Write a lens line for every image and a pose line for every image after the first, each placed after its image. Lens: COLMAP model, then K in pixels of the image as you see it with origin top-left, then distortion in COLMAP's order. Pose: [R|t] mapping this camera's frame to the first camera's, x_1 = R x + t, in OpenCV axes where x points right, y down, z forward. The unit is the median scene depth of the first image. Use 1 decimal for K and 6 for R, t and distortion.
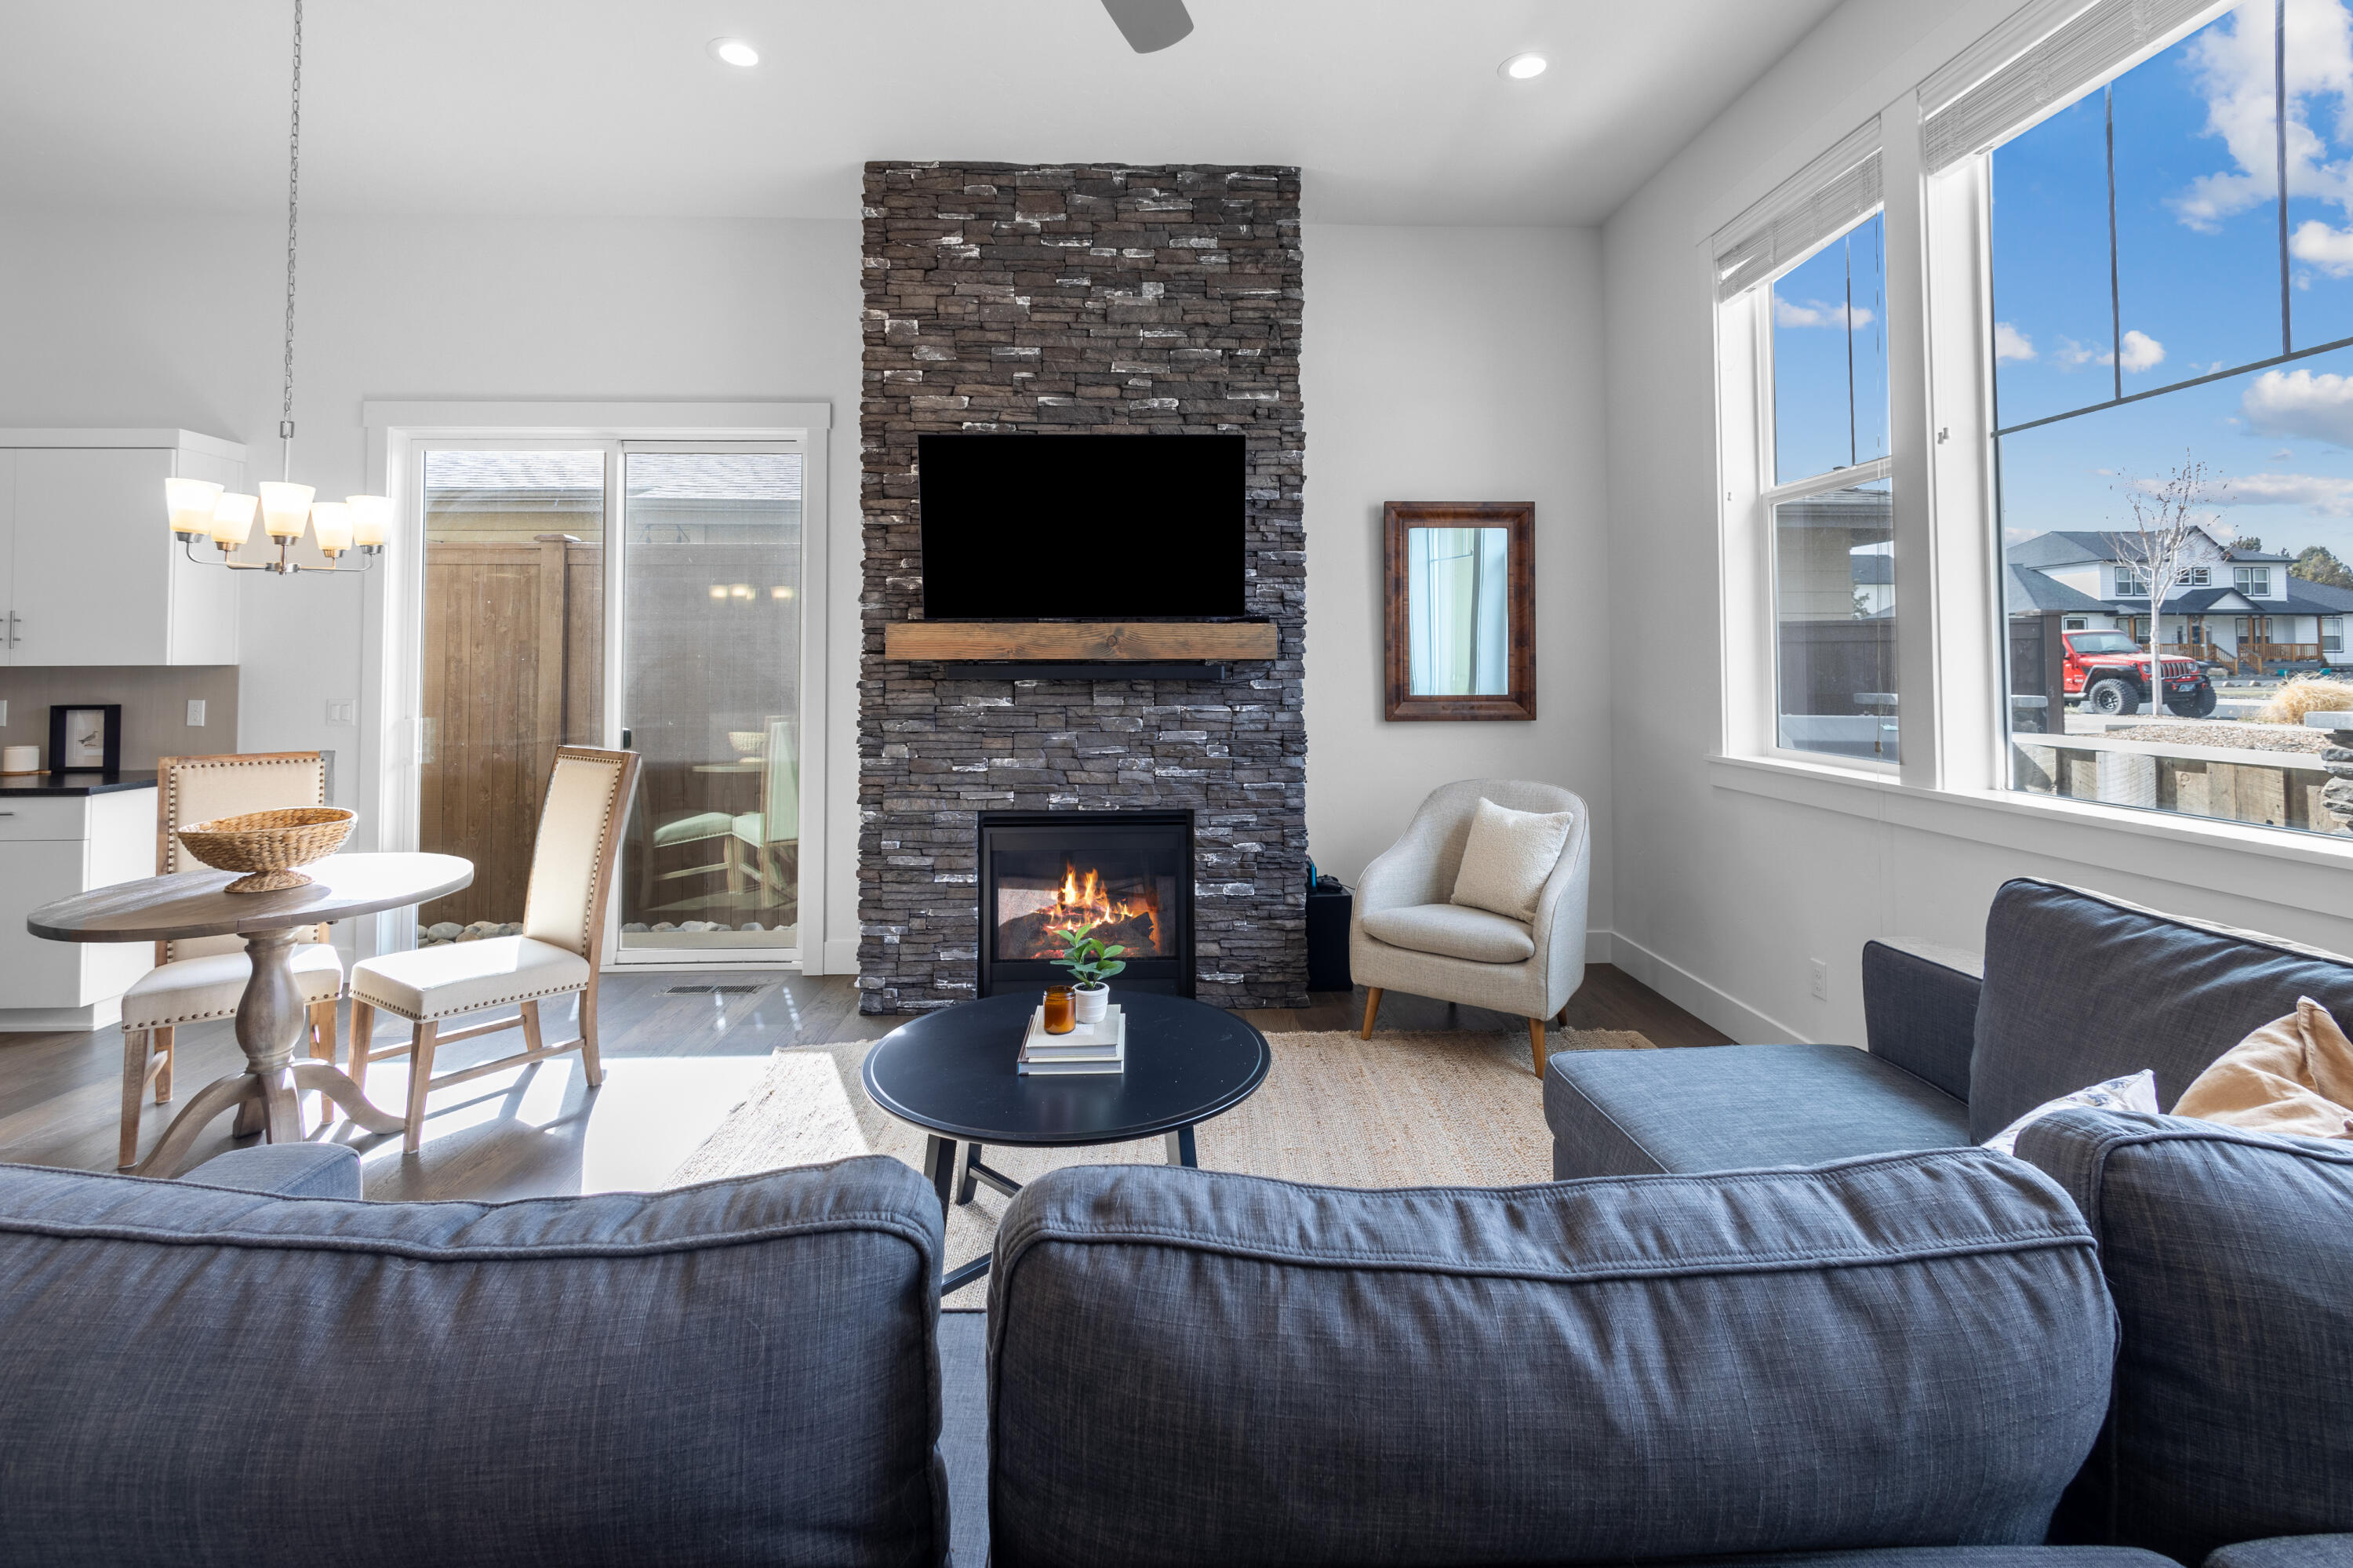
lens RADIAL K [[1018.6, 0, 1137.2], [0, 1018.6, 628.7], [0, 0, 1]] dist [-0.005489, 0.000959]
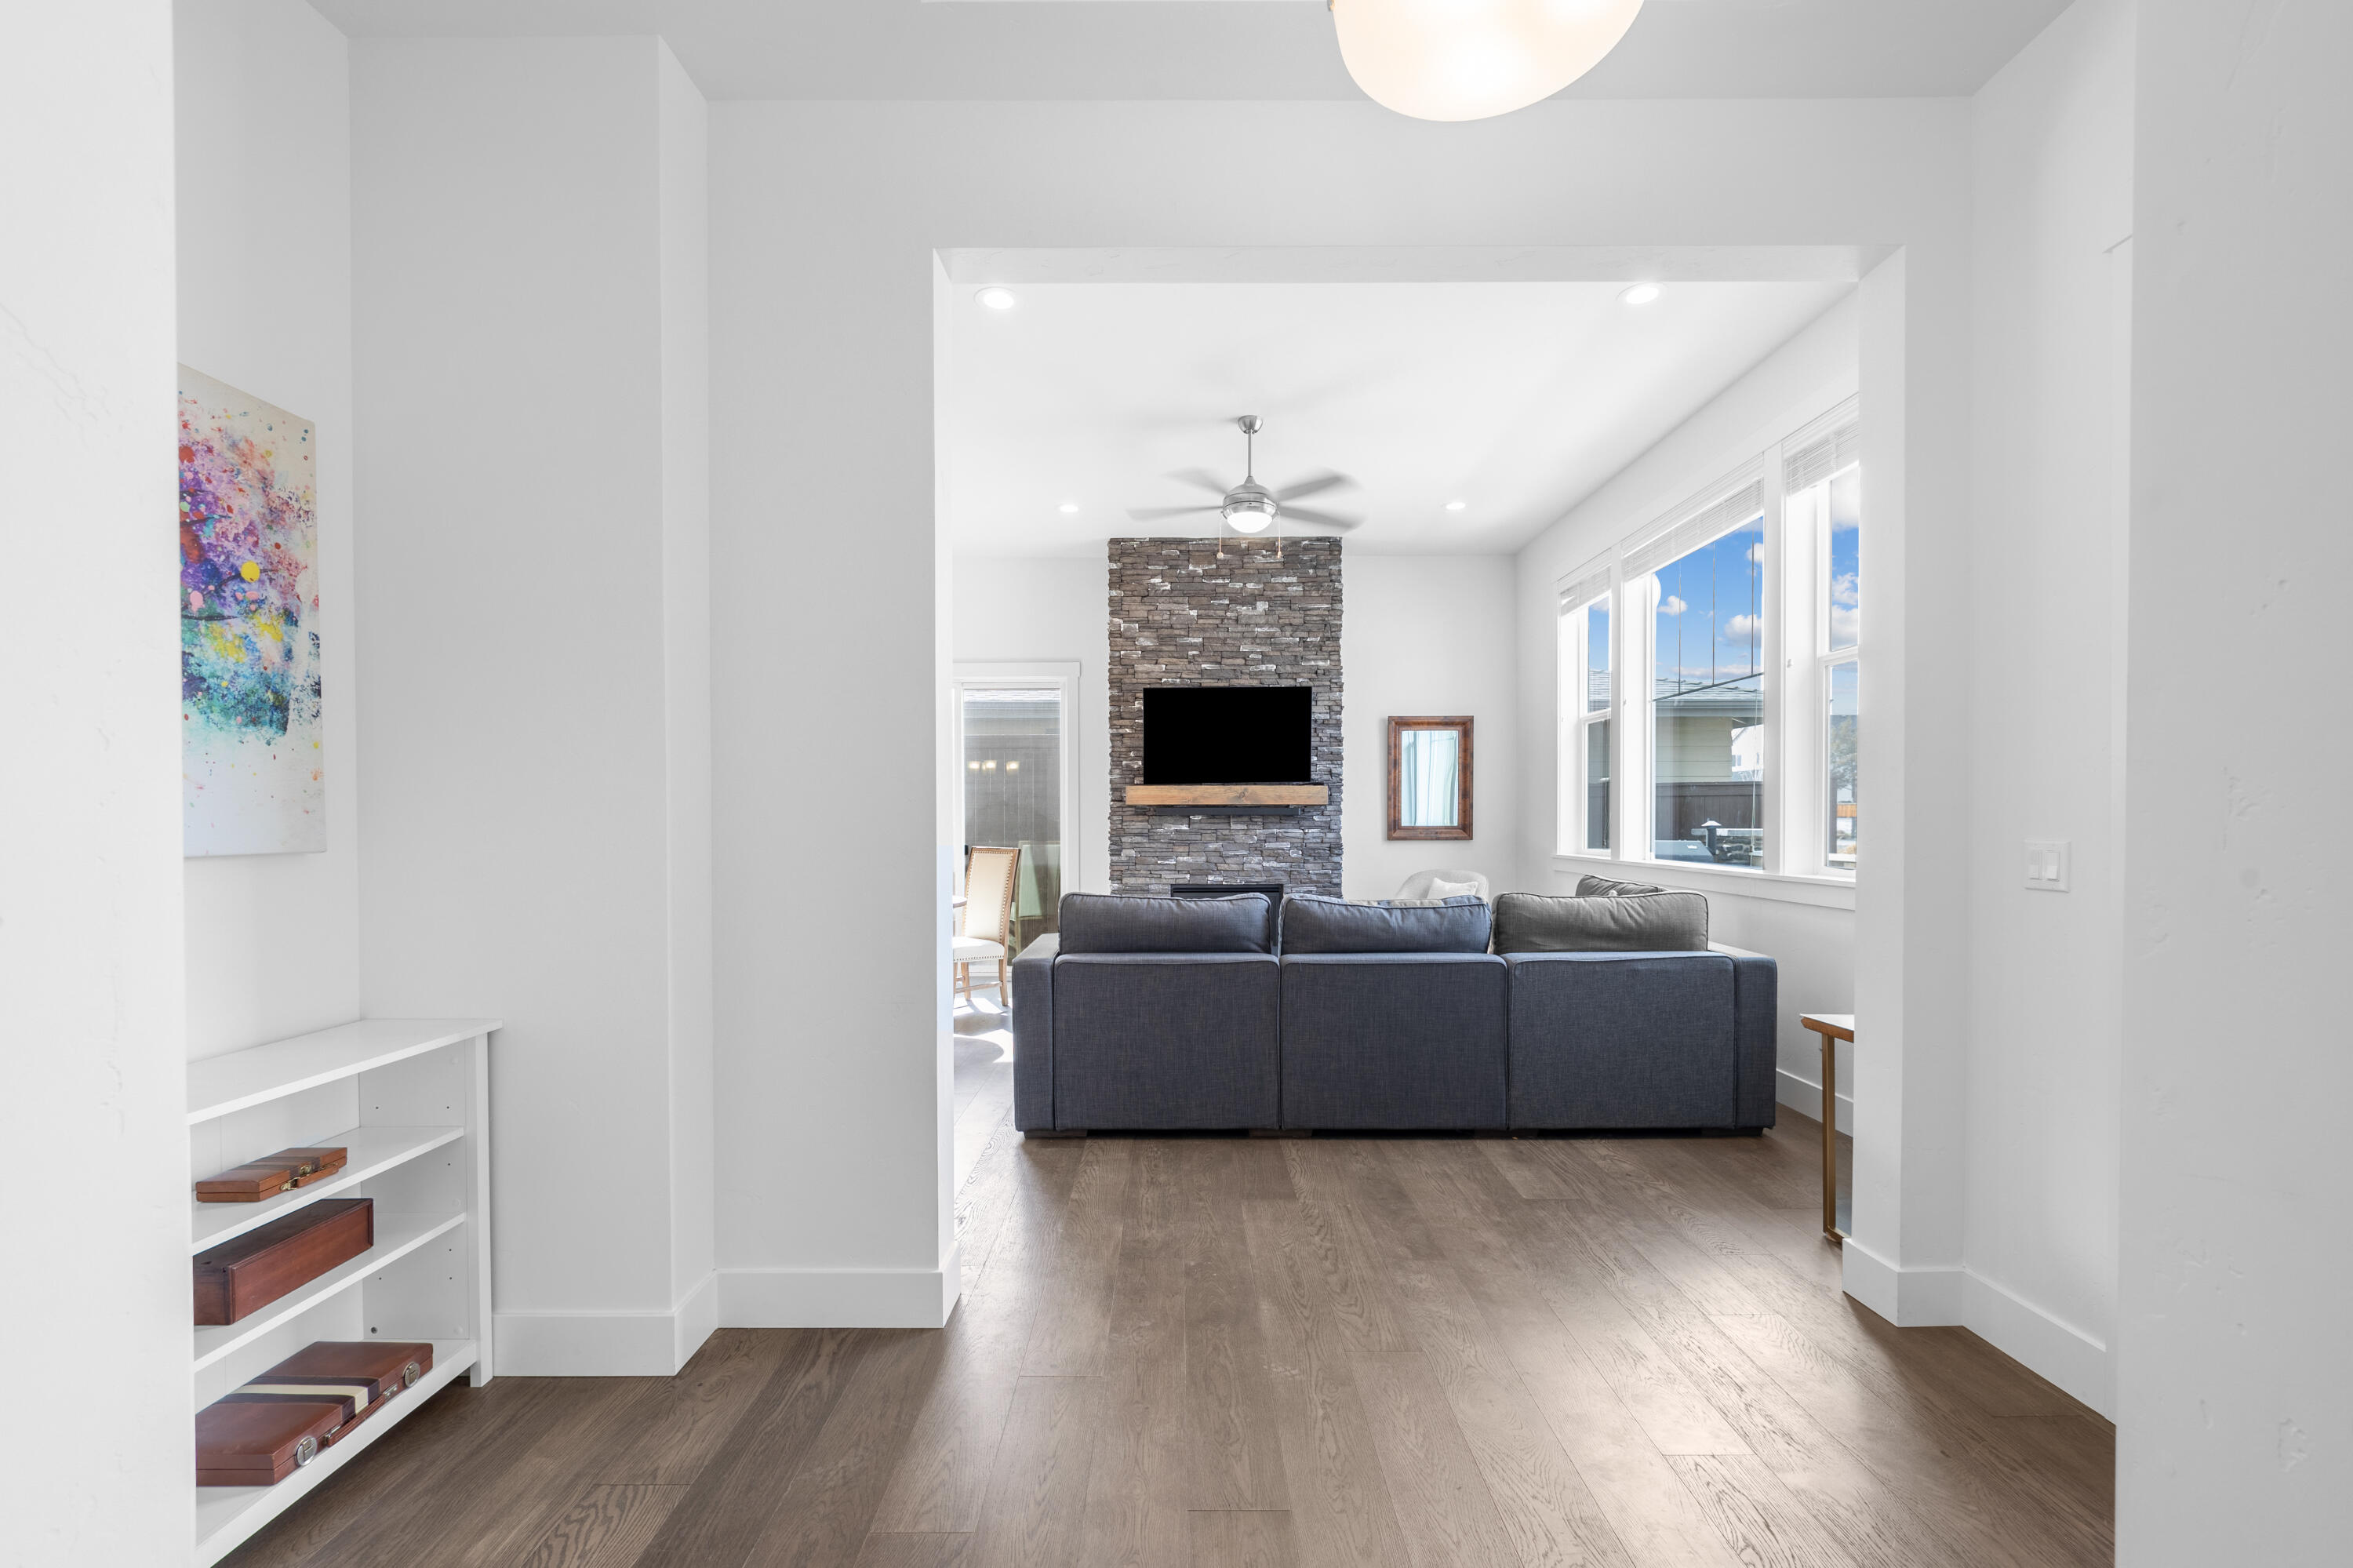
lens RADIAL K [[1018.6, 0, 1203.6], [0, 1018.6, 844.9], [0, 0, 1]] dist [-0.005489, 0.000959]
pose [[0.999759, 0.001044, -0.021942, -0.051870], [0.000275, 0.998198, 0.060003, -0.008830], [0.021965, -0.059994, 0.997957, -0.894805]]
